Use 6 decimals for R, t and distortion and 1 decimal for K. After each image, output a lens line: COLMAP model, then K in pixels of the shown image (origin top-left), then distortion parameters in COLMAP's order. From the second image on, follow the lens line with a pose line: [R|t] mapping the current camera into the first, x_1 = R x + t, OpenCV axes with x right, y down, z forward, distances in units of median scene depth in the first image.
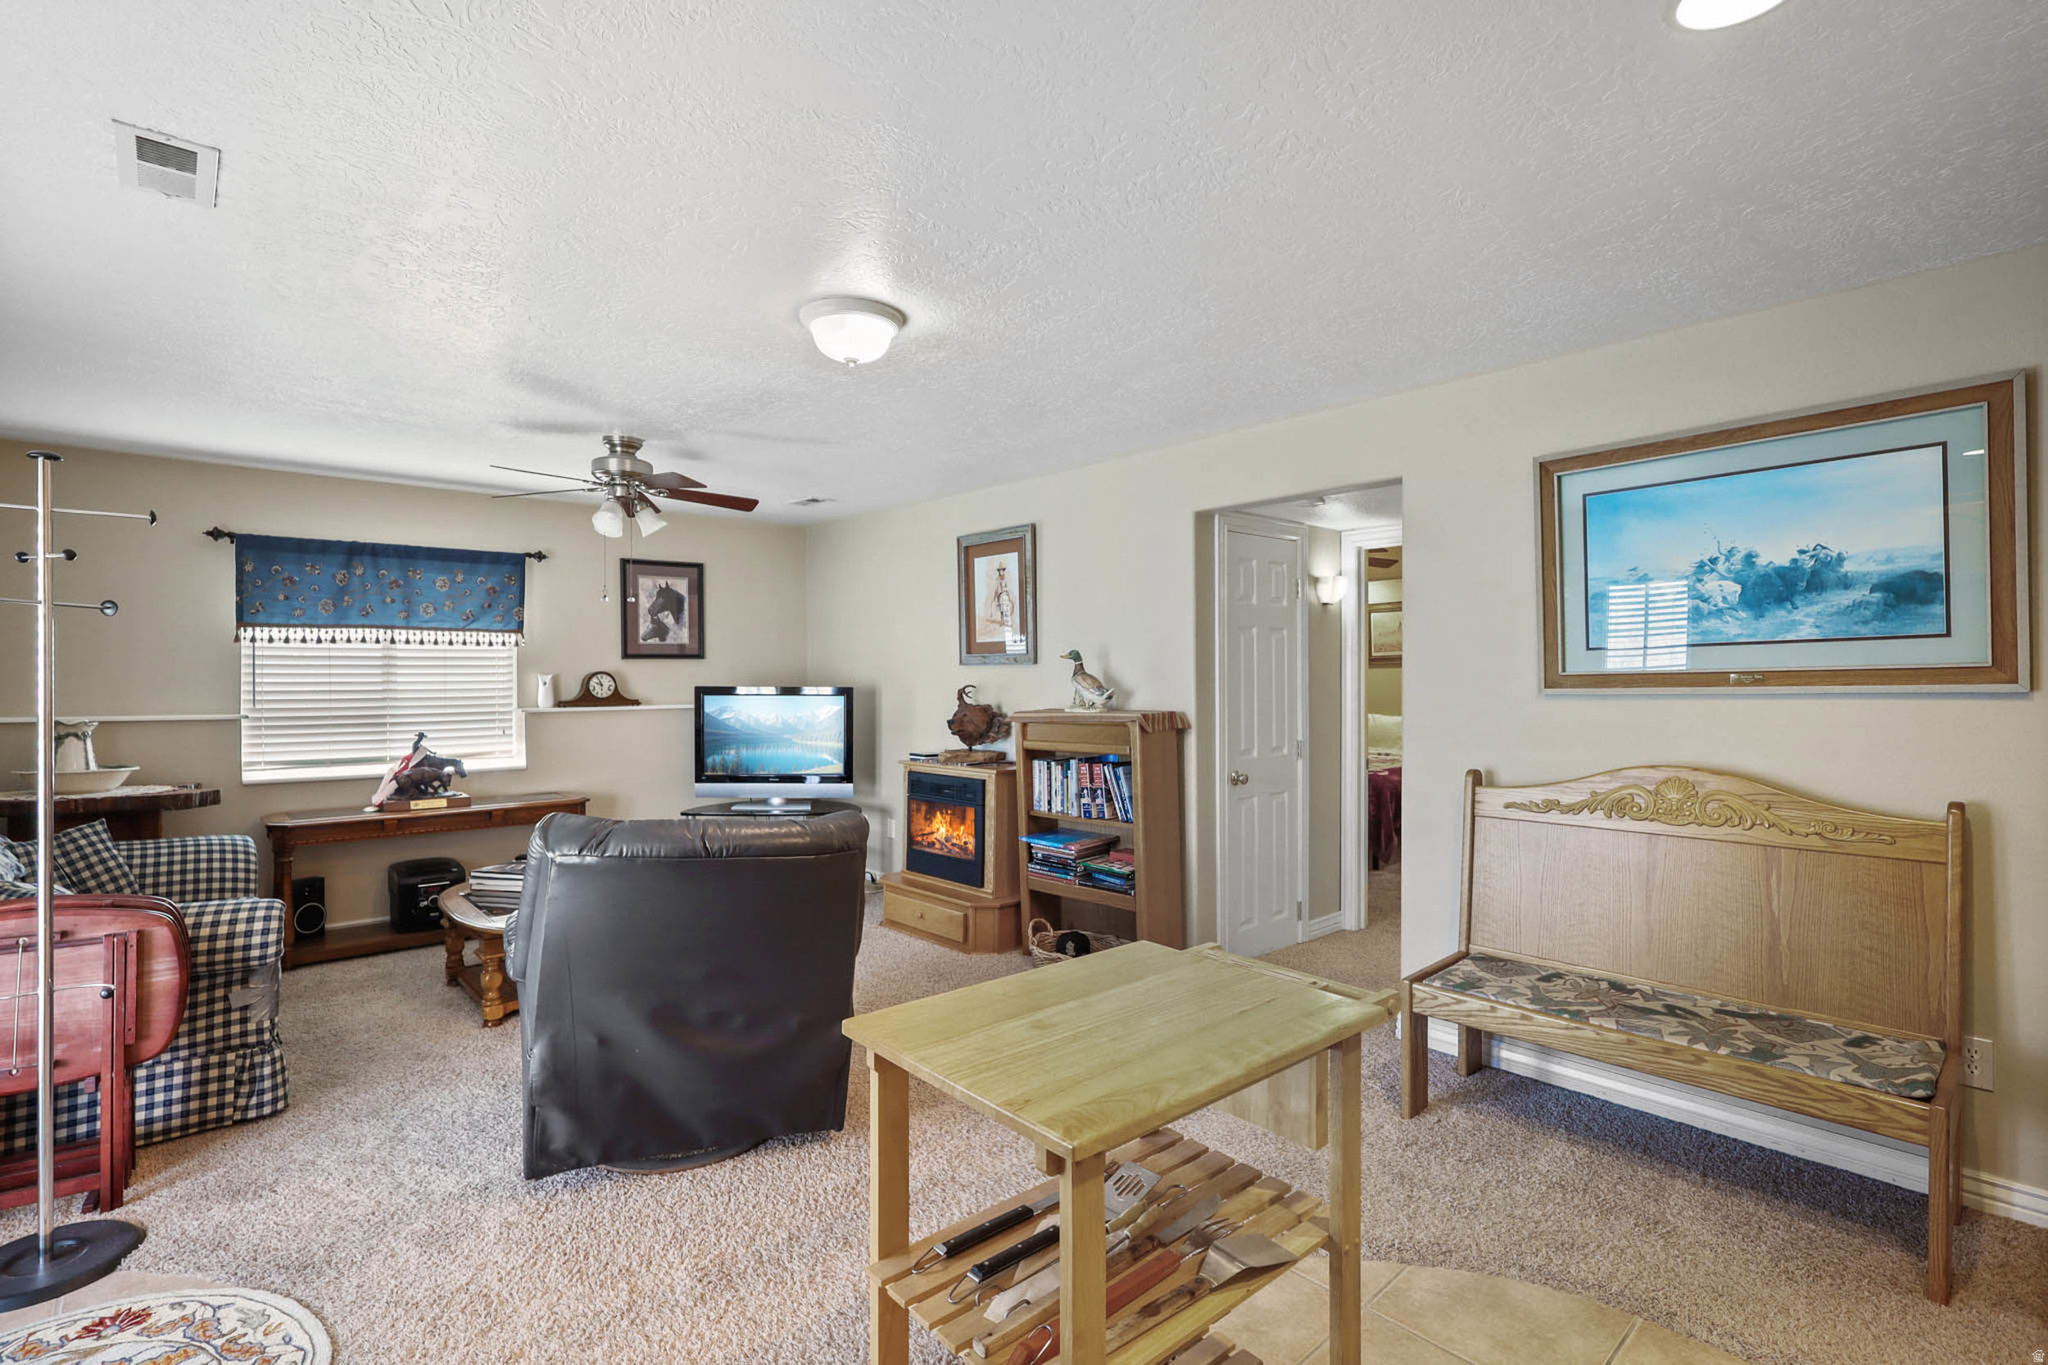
lens RADIAL K [[954.1, 0, 1018.5], [0, 954.1, 677.3], [0, 0, 1]] dist [-0.012532, 0.003476]
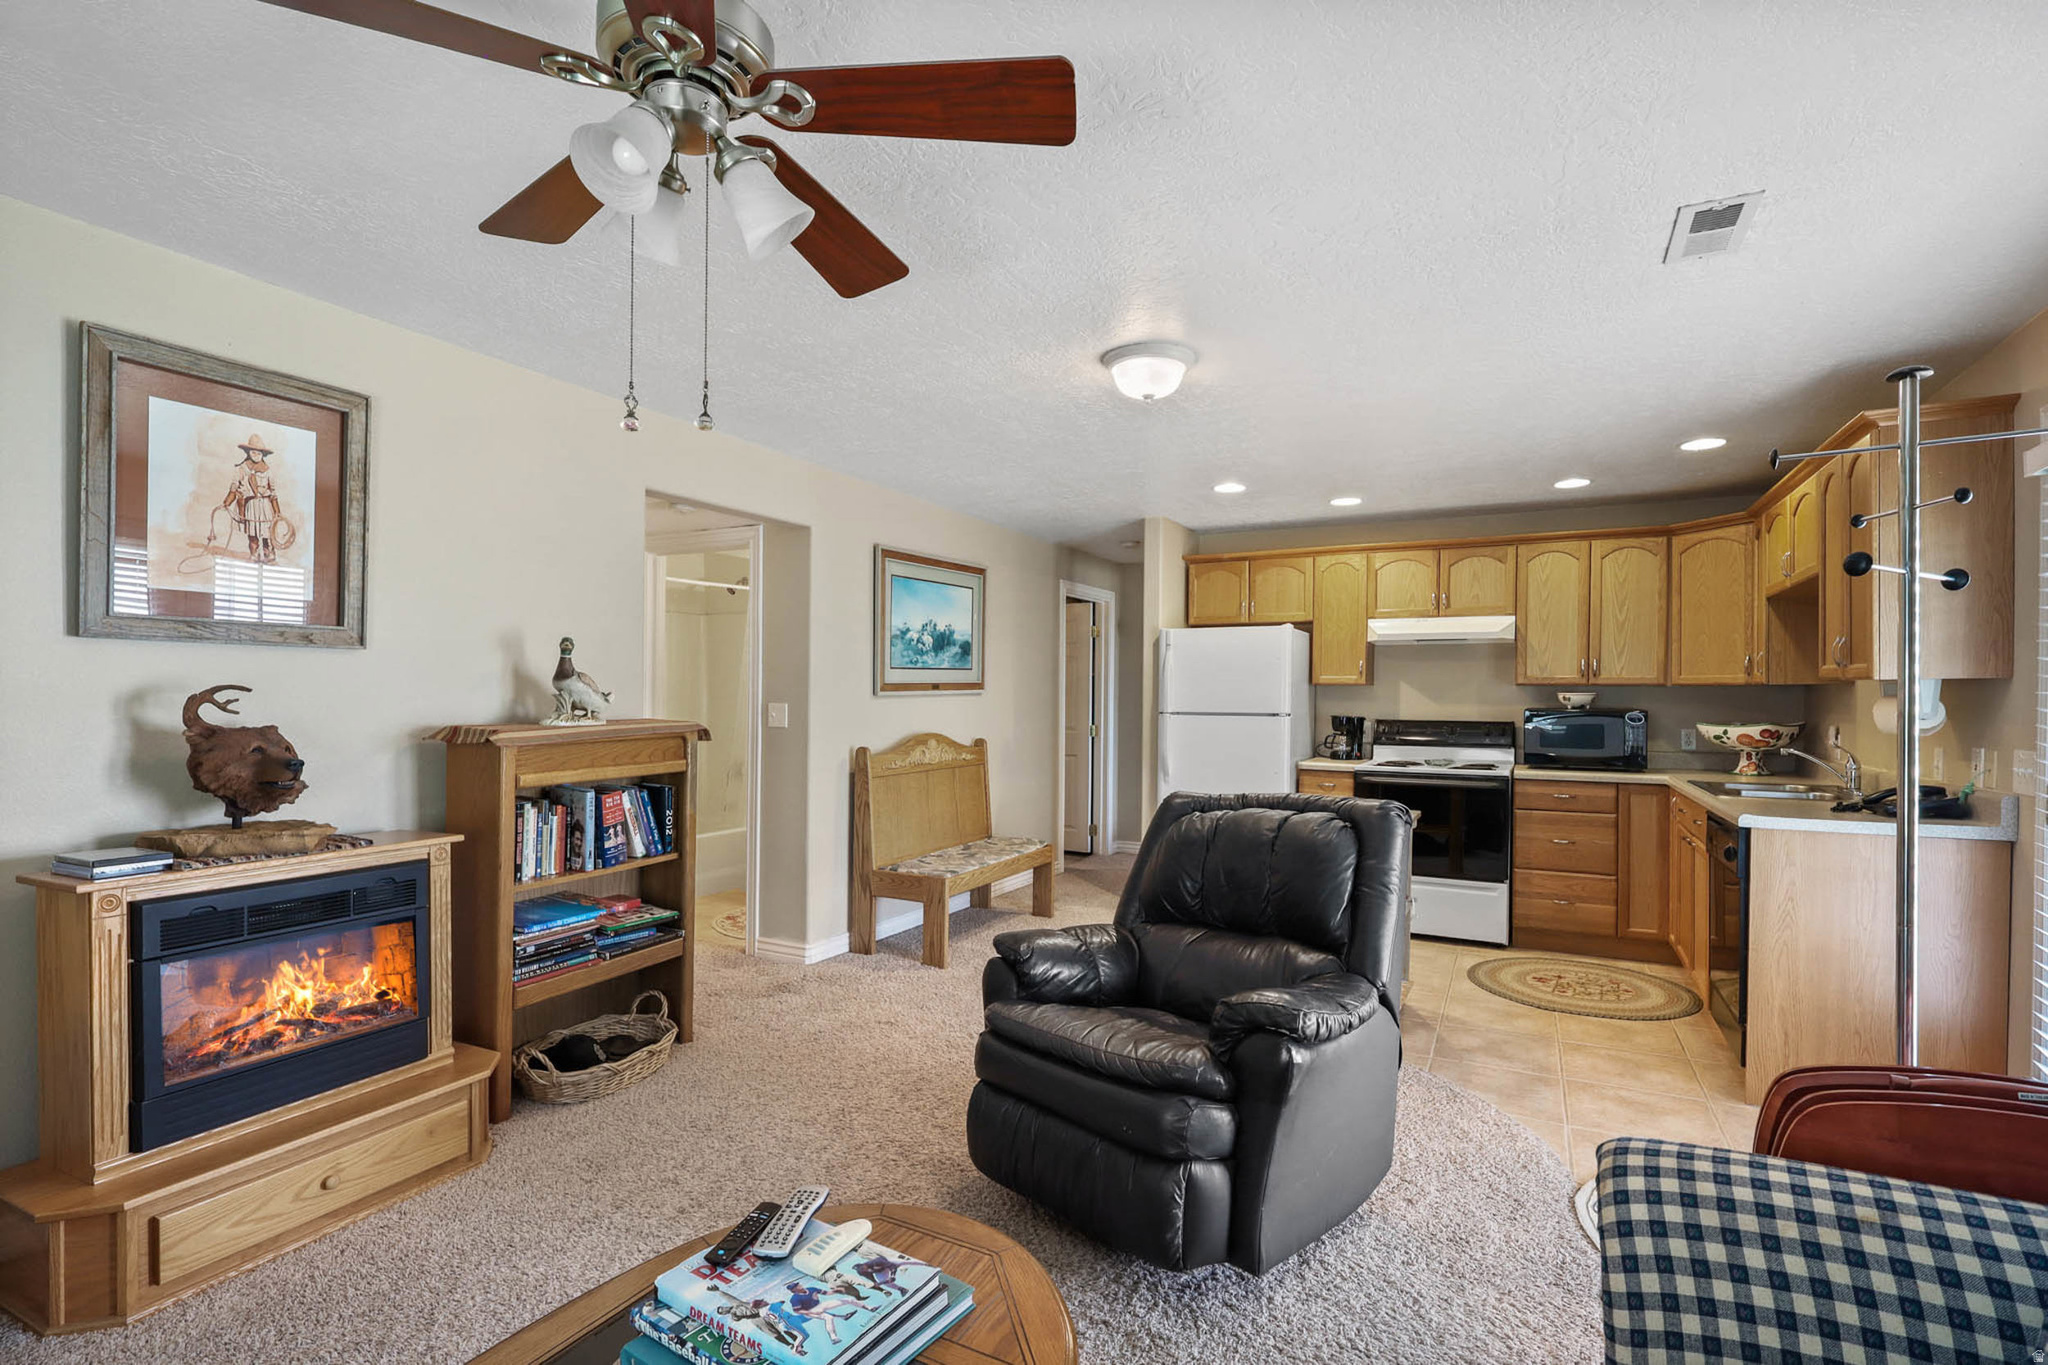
lens RADIAL K [[954.1, 0, 1020.4], [0, 954.1, 710.5], [0, 0, 1]] dist [-0.012532, 0.003476]
pose [[-0.349491, -0.012257, 0.936860, -0.662180], [-0.003835, 0.999925, 0.011651, 0.015316], [-0.936932, 0.000479, -0.349512, 0.873033]]
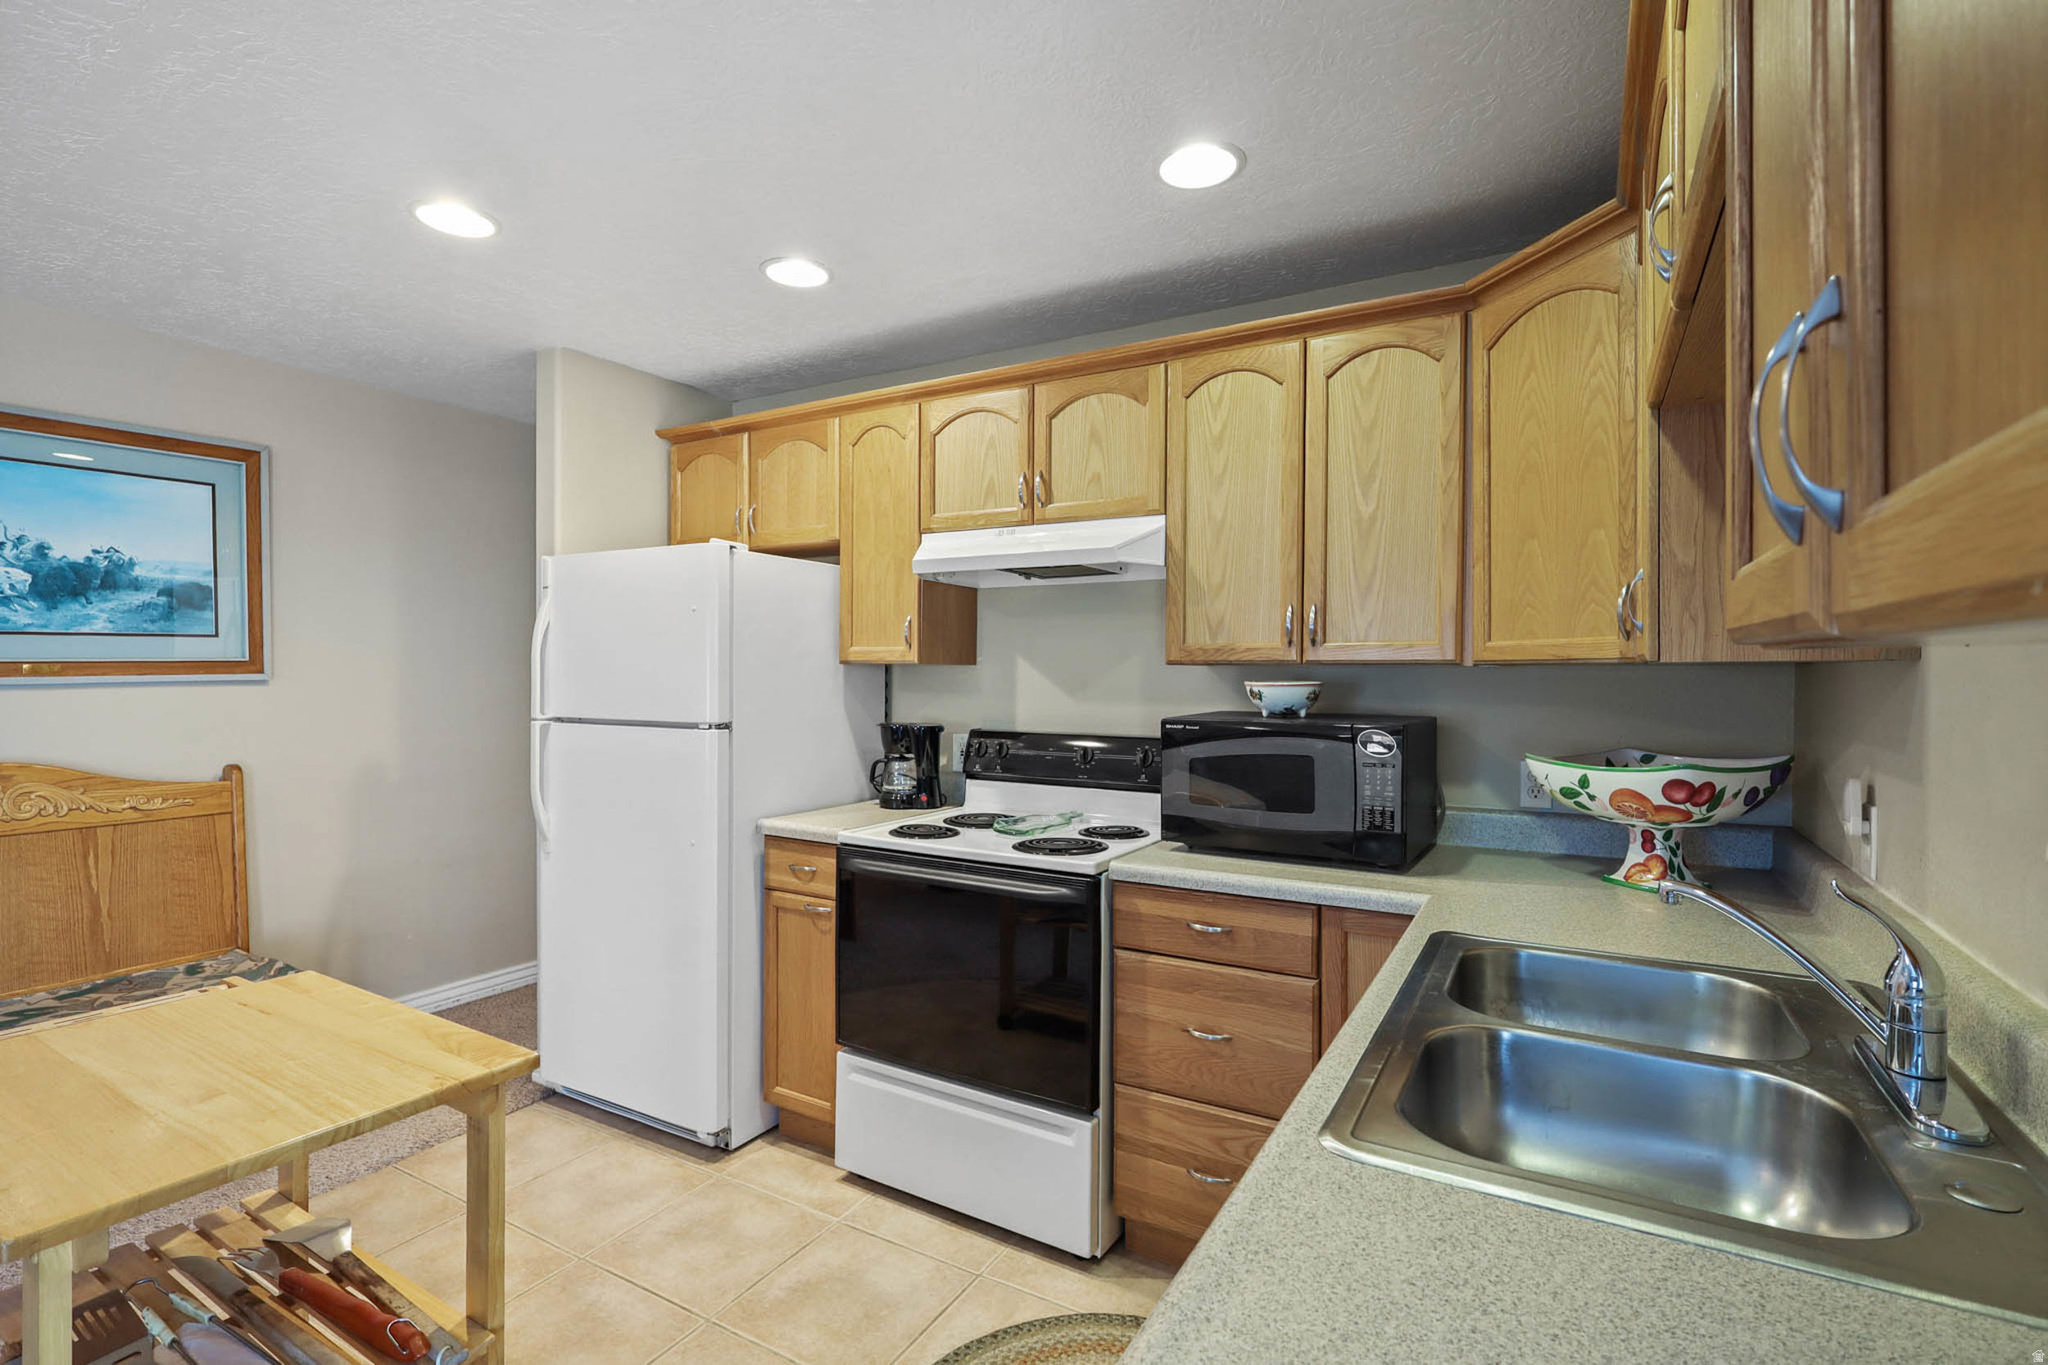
lens RADIAL K [[954.1, 0, 1026.6], [0, 954.1, 688.4], [0, 0, 1]] dist [-0.012532, 0.003476]
pose [[-0.320492, -0.012126, 0.947174, -0.294263], [-0.003079, 0.999926, 0.011759, 0.004073], [-0.947246, 0.000852, -0.320505, 0.189113]]
